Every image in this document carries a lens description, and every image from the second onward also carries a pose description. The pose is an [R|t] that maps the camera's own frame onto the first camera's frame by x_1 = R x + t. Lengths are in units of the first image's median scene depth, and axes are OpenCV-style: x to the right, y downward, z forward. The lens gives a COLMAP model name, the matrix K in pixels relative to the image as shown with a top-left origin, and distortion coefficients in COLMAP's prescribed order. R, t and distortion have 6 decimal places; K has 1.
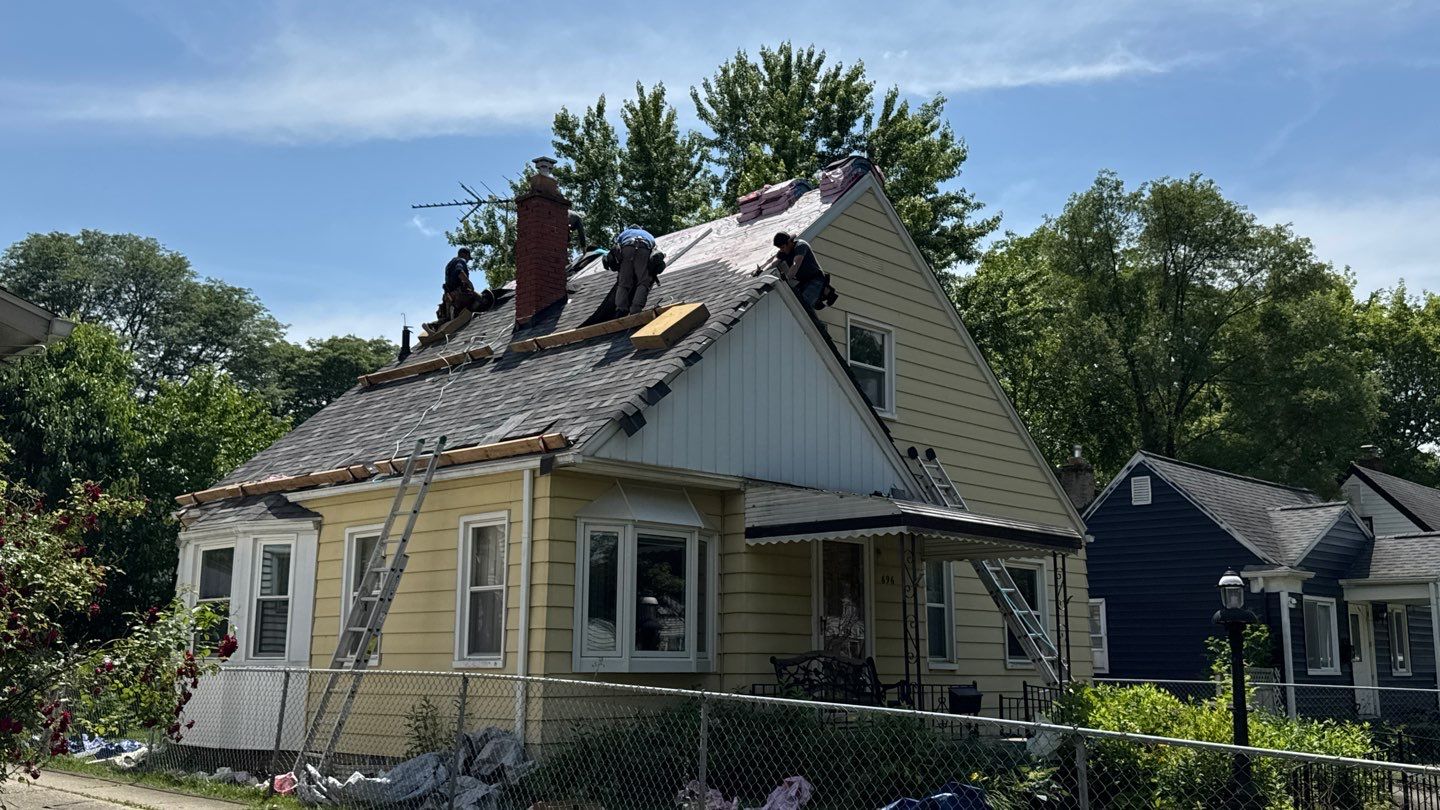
lens RADIAL K [[1281.2, 0, 713.4], [0, 1281.2, 400.7], [0, 0, 1]] dist [0.115151, -0.202114]
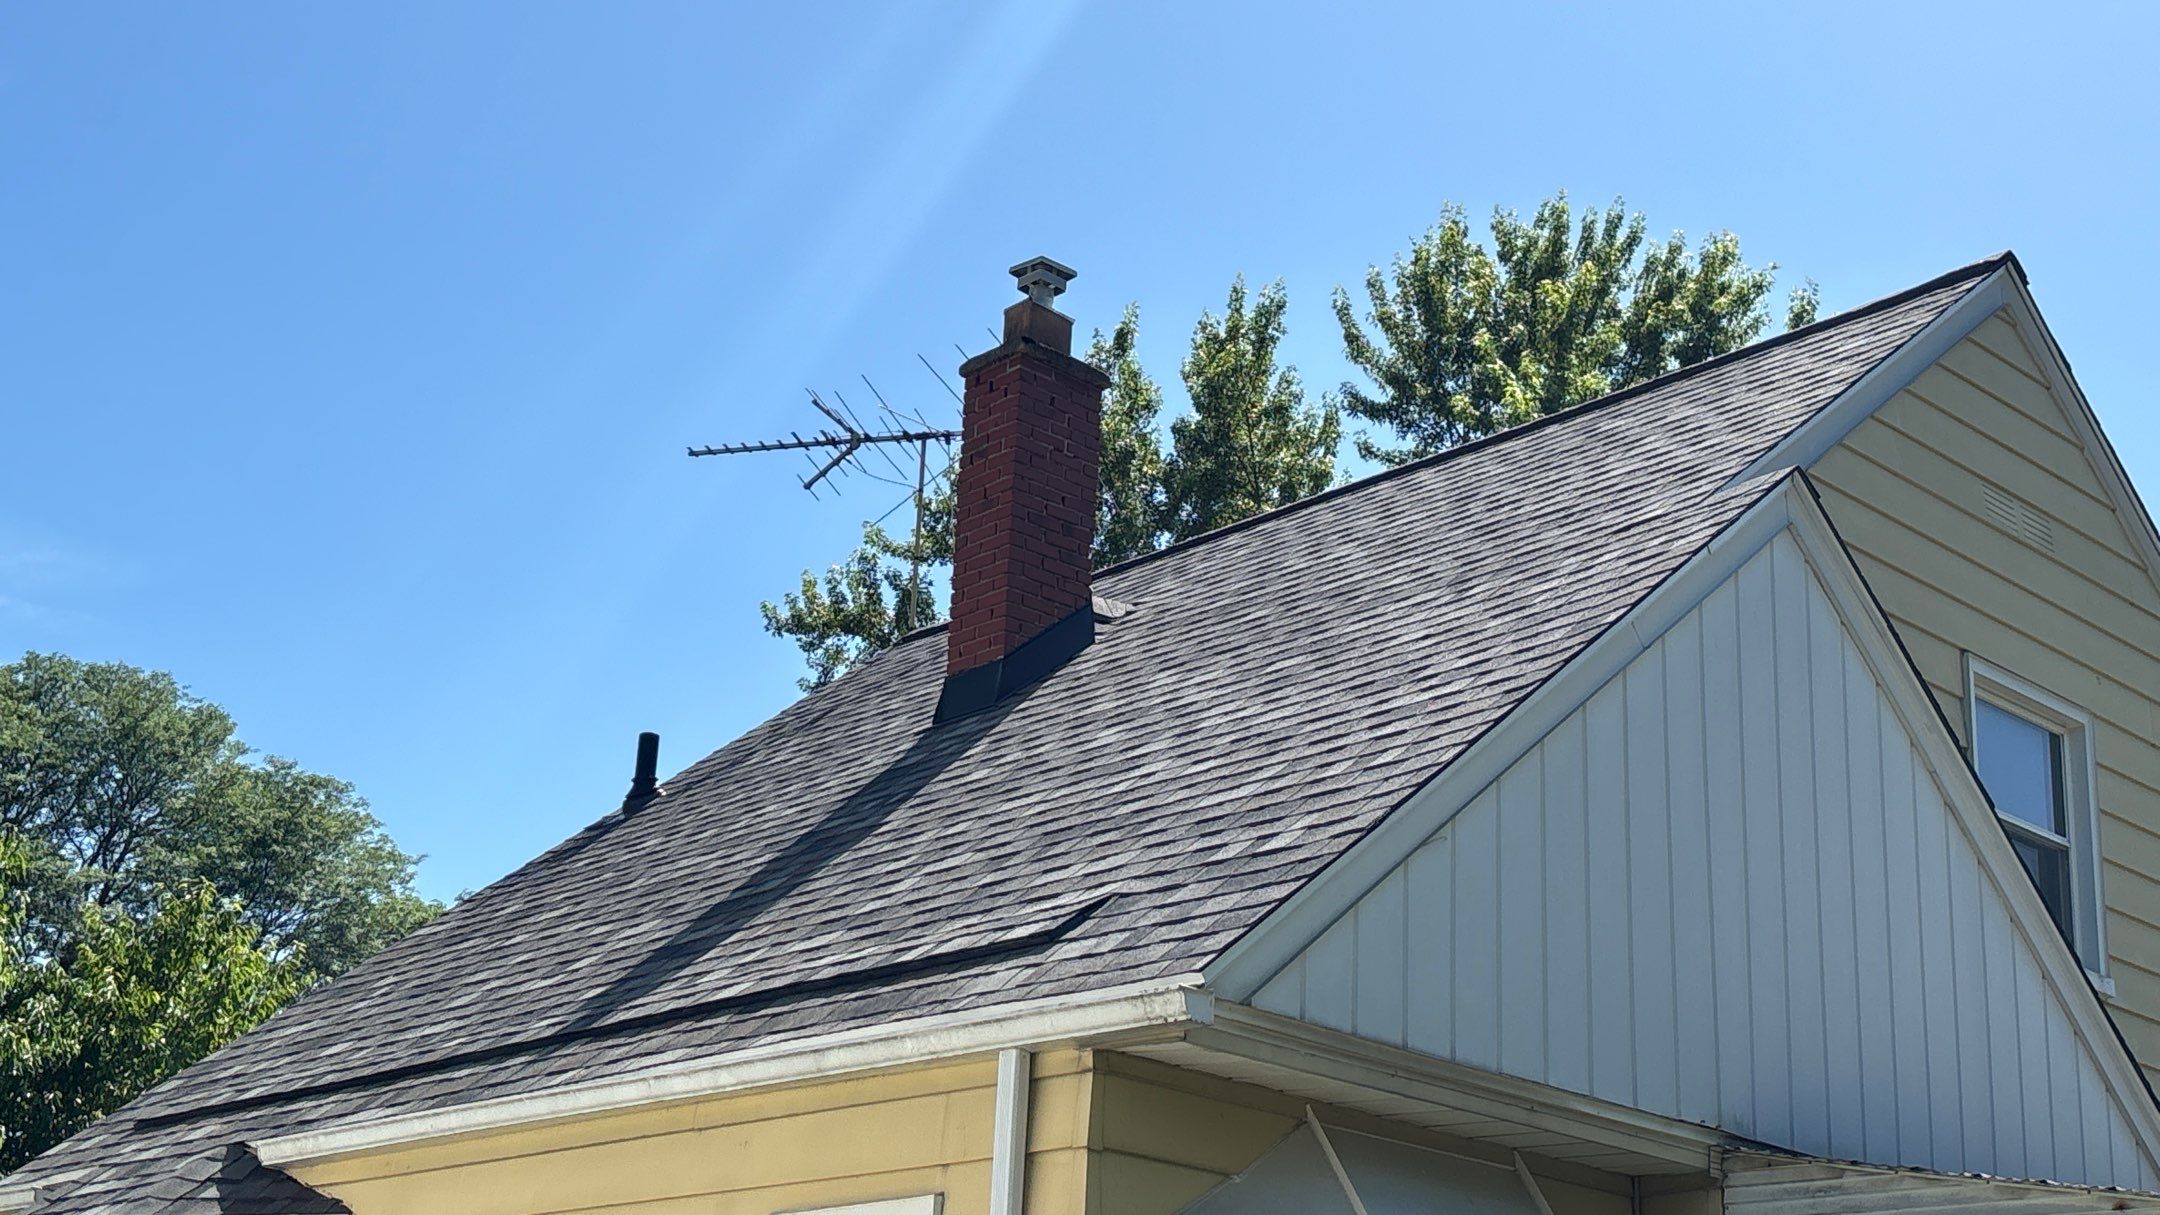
lens RADIAL K [[2705.3, 0, 1060.0], [0, 2705.3, 612.0], [0, 0, 1]] dist [0.098933, -0.088338]
pose [[0.995392, 0.025881, -0.092334, -0.021925], [-0.040481, 0.986296, -0.159942, 0.014573], [0.086930, 0.162942, 0.982799, 0.106287]]
